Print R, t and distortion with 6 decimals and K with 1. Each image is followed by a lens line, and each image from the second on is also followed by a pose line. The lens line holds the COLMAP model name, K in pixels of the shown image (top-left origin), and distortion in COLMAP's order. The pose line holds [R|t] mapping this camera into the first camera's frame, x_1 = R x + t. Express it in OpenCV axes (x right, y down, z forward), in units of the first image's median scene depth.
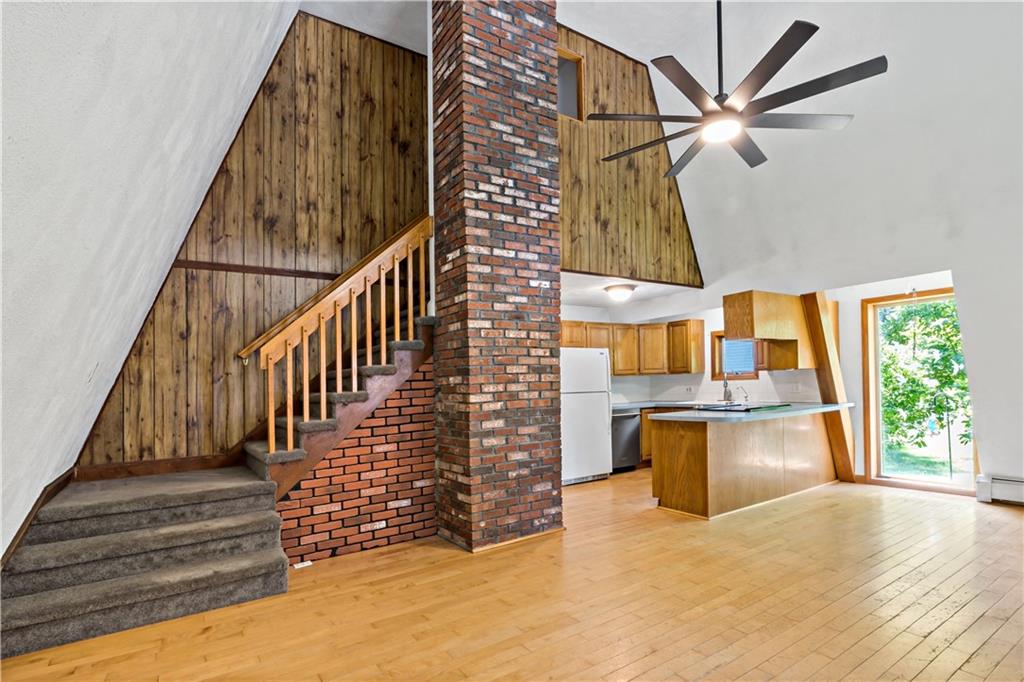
lens RADIAL K [[493.0, 0, 521.7], [0, 493.0, 379.0], [0, 0, 1]] dist [-0.001118, 0.001146]
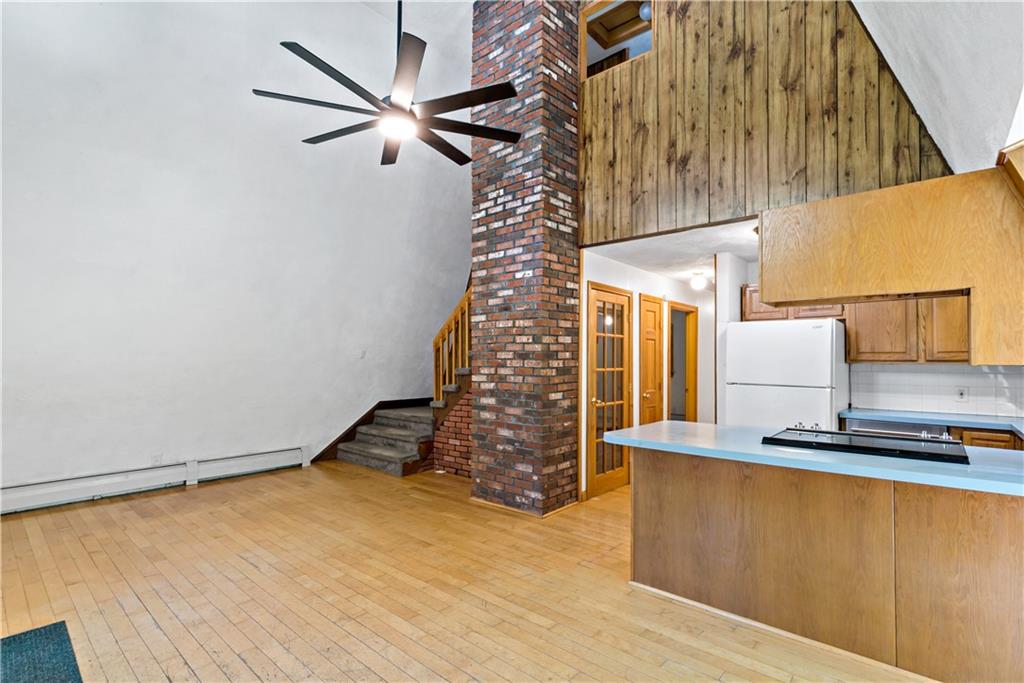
lens RADIAL K [[493.0, 0, 512.8], [0, 493.0, 340.6], [0, 0, 1]] dist [-0.001118, 0.001146]
pose [[0.256945, -0.002813, -0.966422, 1.070016], [-0.003494, 0.999987, -0.003840, -0.047850], [0.966420, 0.004363, 0.256932, 0.720303]]
